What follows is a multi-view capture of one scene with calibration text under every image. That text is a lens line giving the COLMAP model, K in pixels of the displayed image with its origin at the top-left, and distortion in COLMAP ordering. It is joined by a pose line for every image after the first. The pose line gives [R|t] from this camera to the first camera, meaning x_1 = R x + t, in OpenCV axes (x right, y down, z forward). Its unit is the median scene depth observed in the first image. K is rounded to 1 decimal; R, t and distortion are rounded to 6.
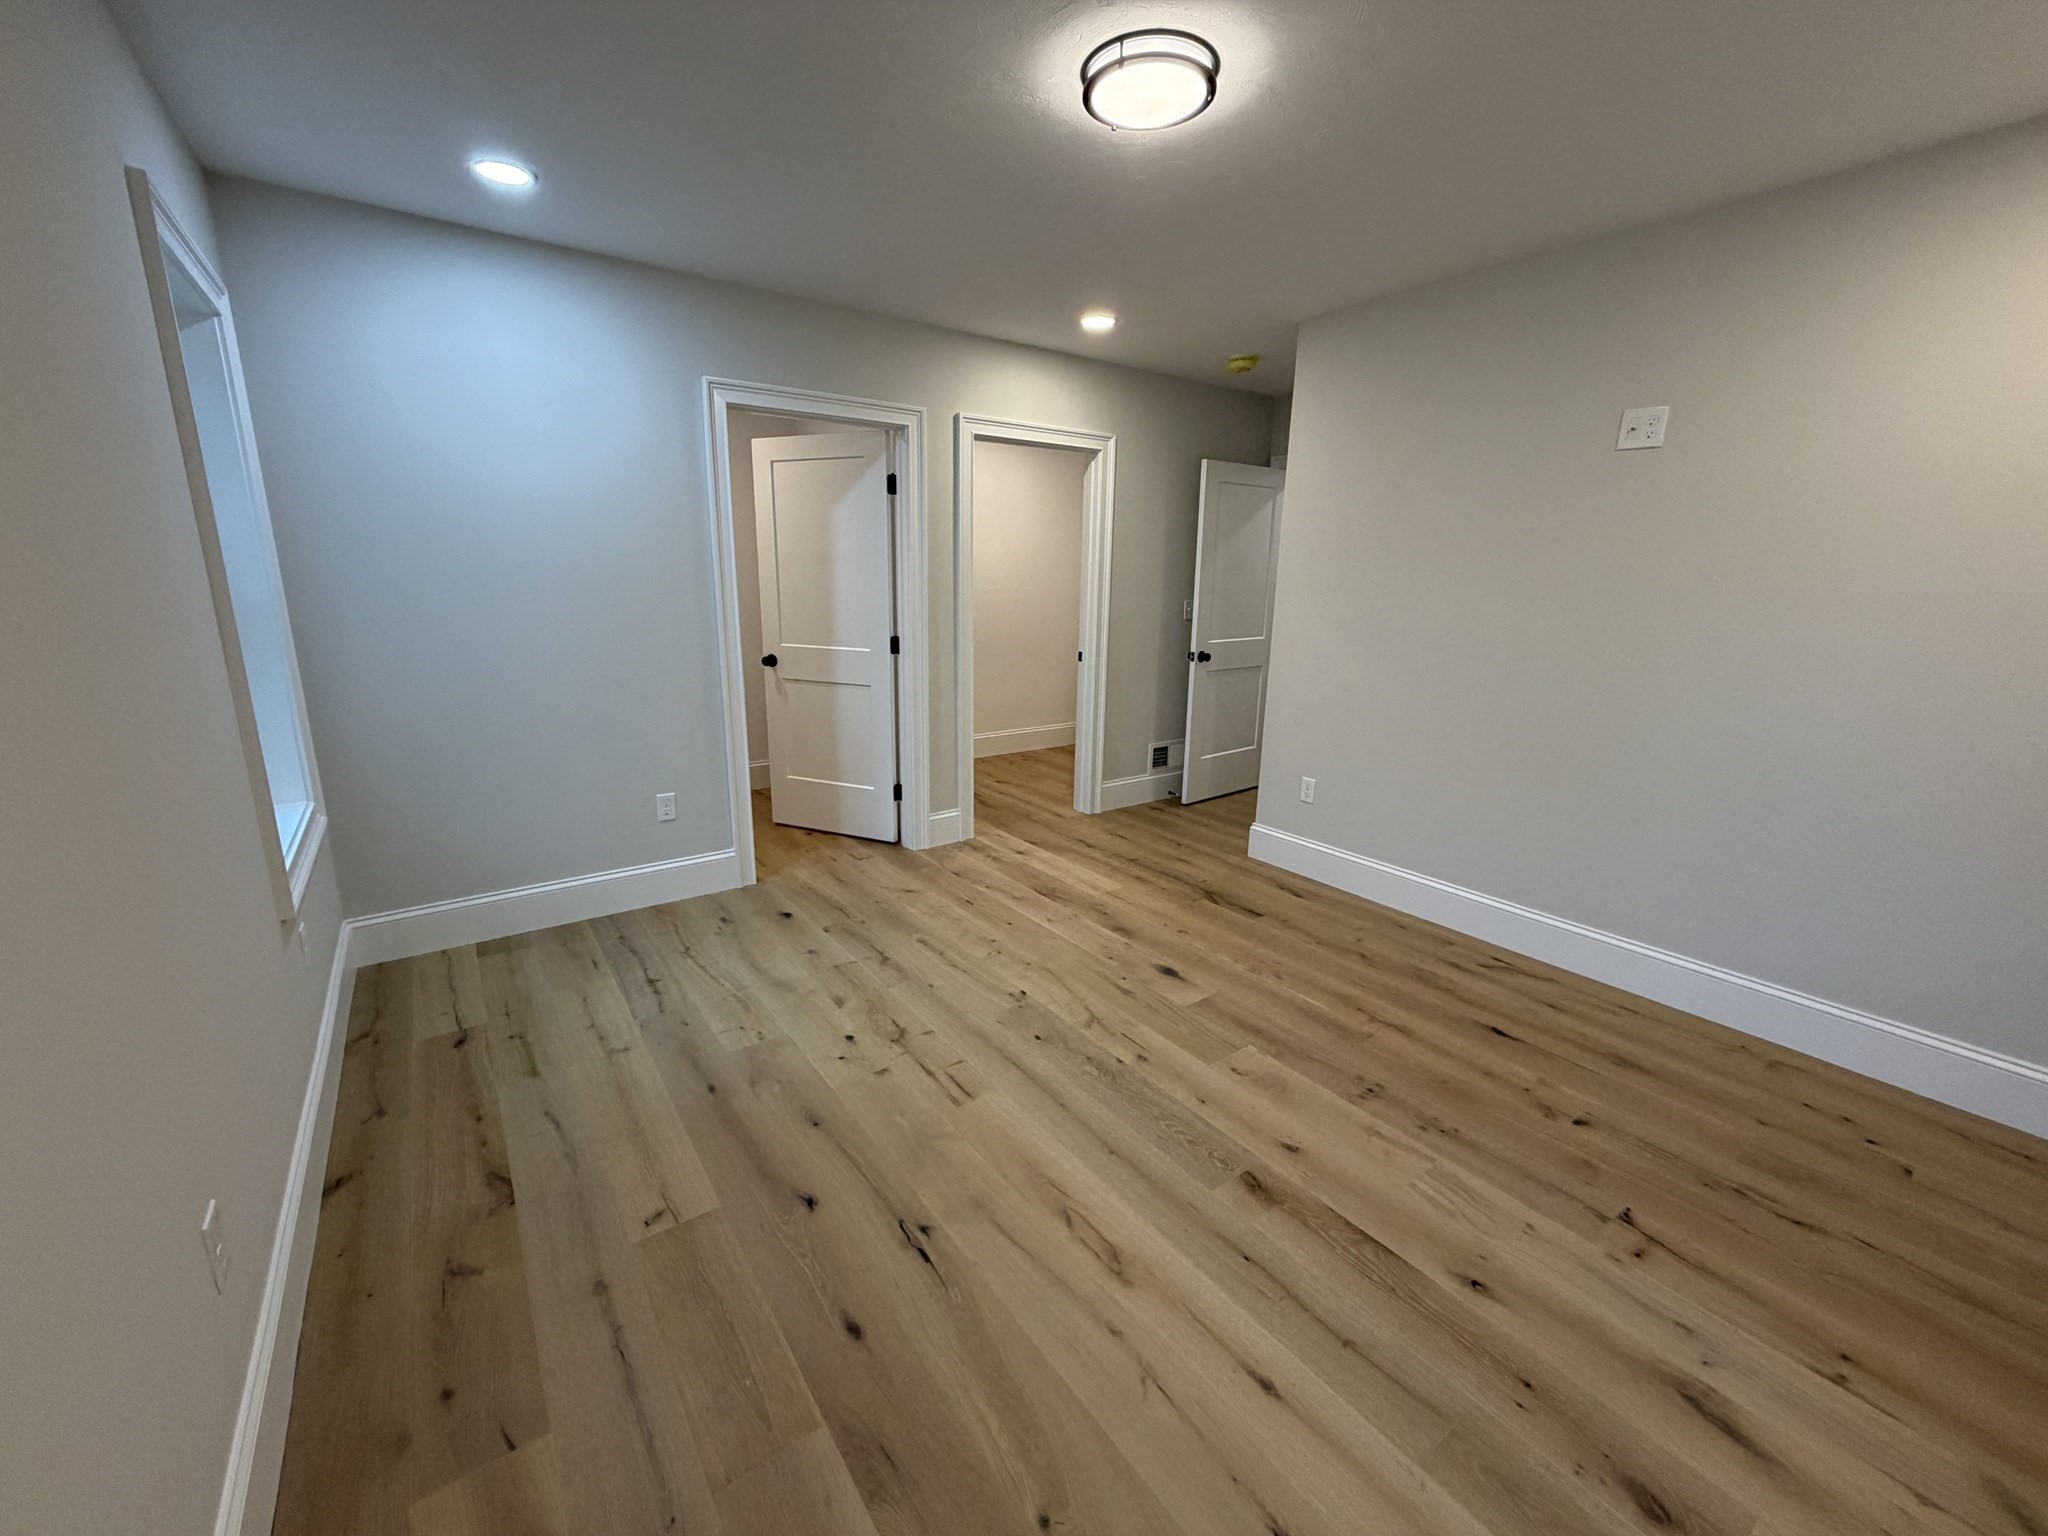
lens RADIAL K [[818.6, 0, 1021.2], [0, 818.6, 763.7], [0, 0, 1]] dist [-0.000881, -0.000377]
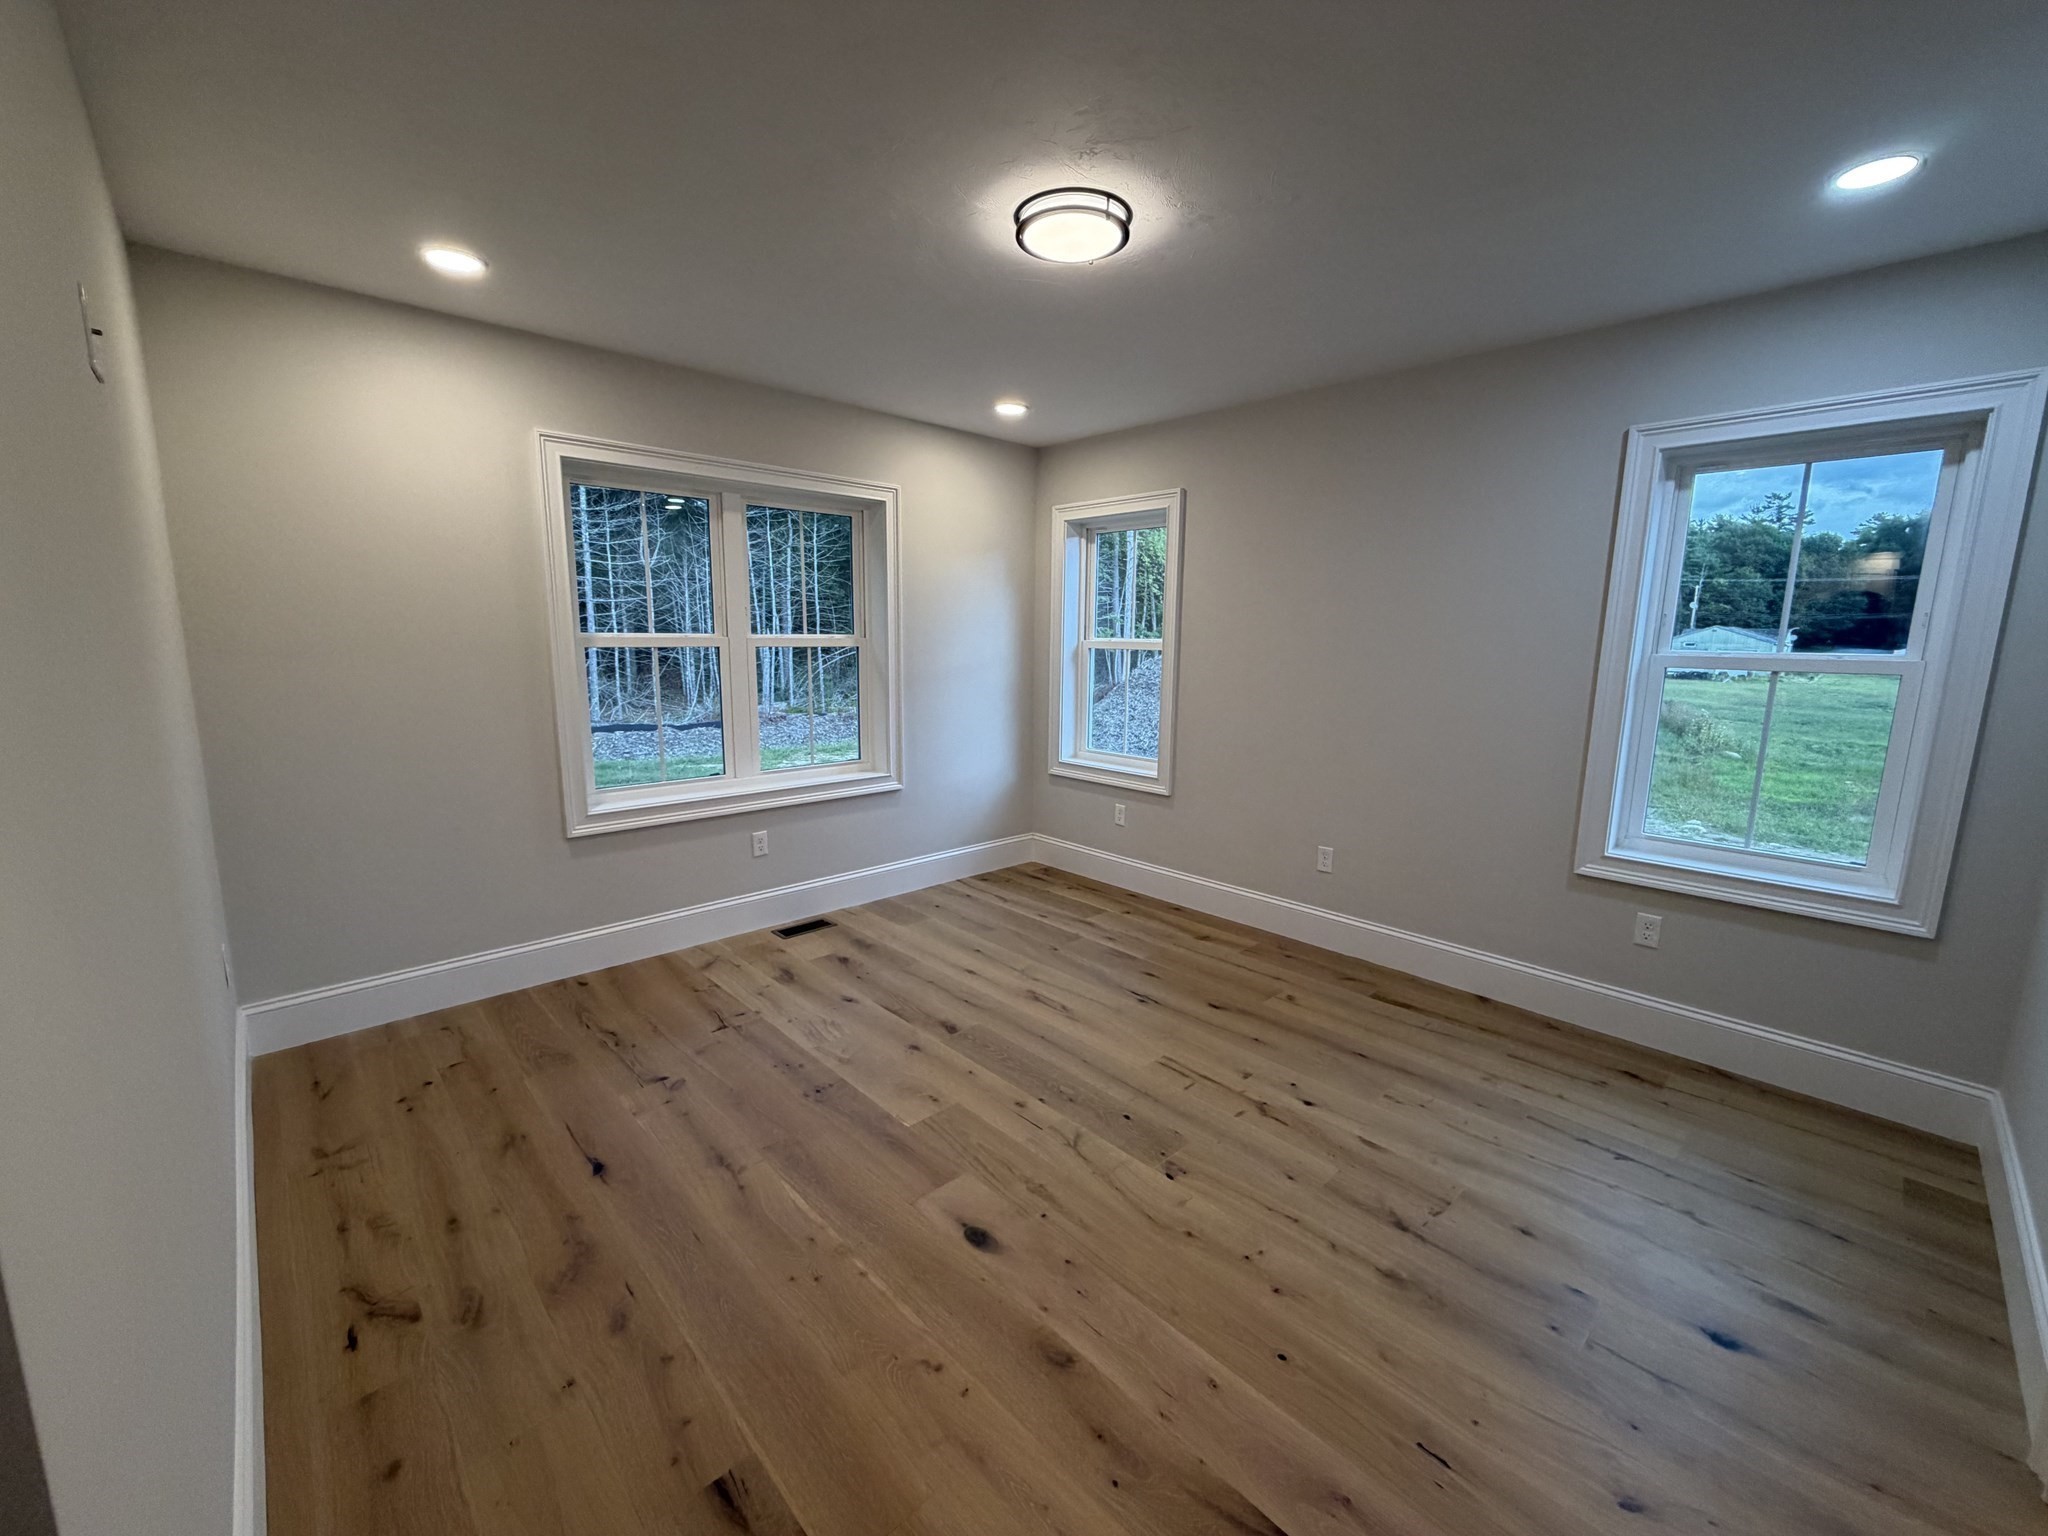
lens RADIAL K [[818.6, 0, 1021.2], [0, 818.6, 763.7], [0, 0, 1]] dist [-0.000881, -0.000377]
pose [[-0.990736, -0.004400, -0.135729, 0.289025], [-0.056080, 0.923528, 0.379410, -0.428027], [0.123681, 0.383507, -0.915219, 1.780704]]
